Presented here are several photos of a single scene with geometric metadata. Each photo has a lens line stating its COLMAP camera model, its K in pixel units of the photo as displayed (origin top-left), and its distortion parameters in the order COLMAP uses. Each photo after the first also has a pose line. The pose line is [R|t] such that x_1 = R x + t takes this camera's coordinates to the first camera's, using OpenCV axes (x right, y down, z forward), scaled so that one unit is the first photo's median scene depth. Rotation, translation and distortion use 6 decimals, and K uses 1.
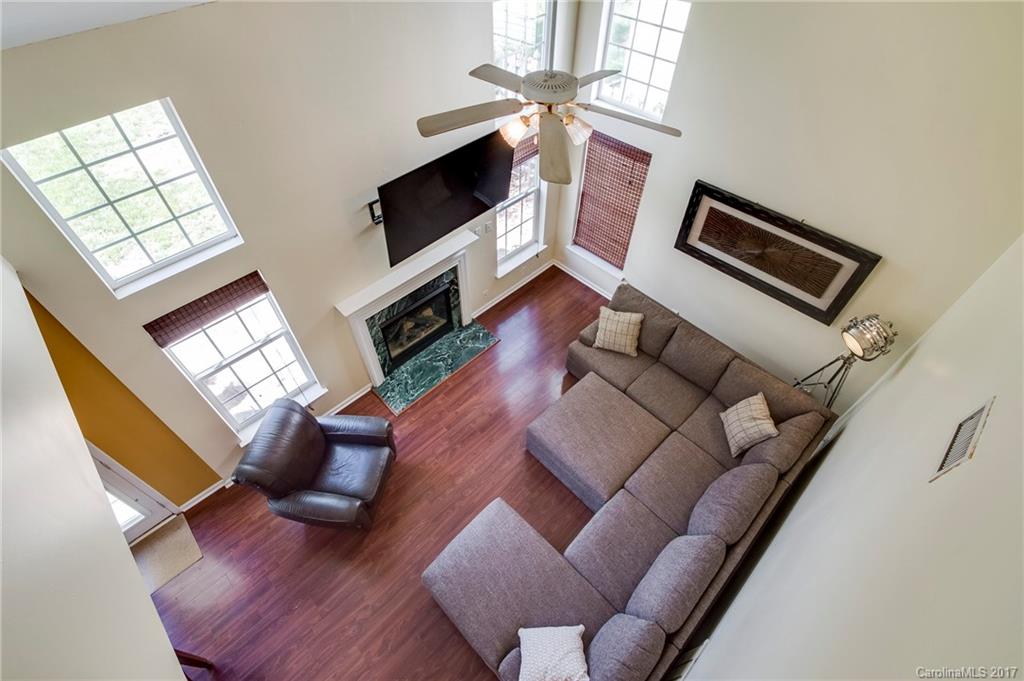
lens RADIAL K [[472.2, 0, 510.0], [0, 472.2, 332.2], [0, 0, 1]] dist [0.018555, -0.017717]
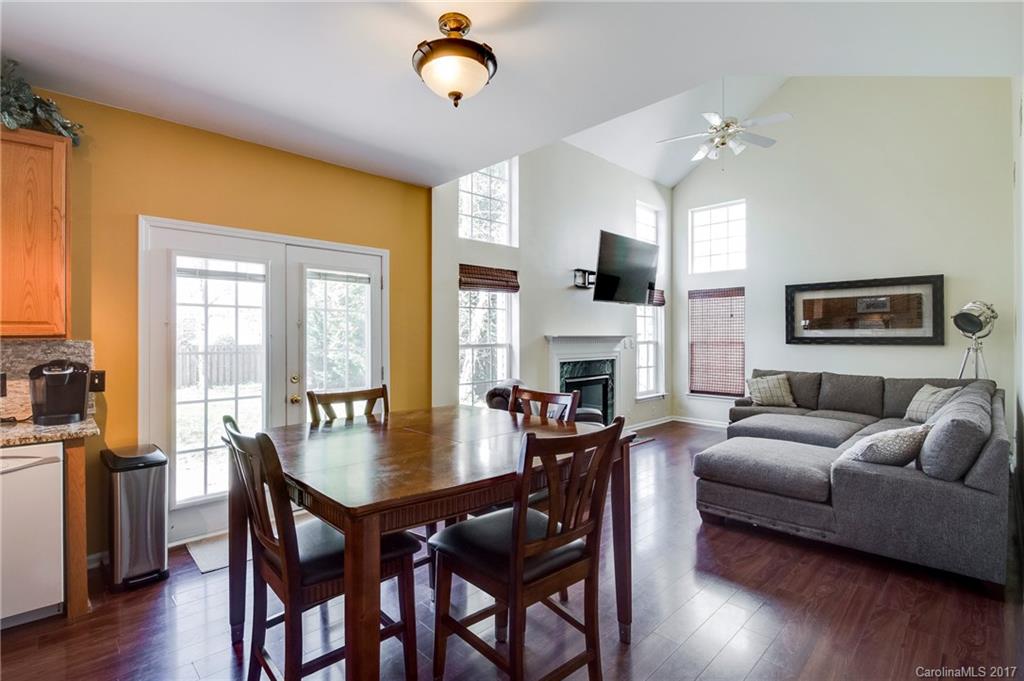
lens RADIAL K [[472.2, 0, 510.0], [0, 472.2, 332.2], [0, 0, 1]] dist [0.018555, -0.017717]
pose [[0.999901, 0.012030, 0.007361, -0.483104], [-0.001898, 0.631954, -0.775003, 0.935059], [-0.013975, 0.774912, 0.631914, 0.197784]]
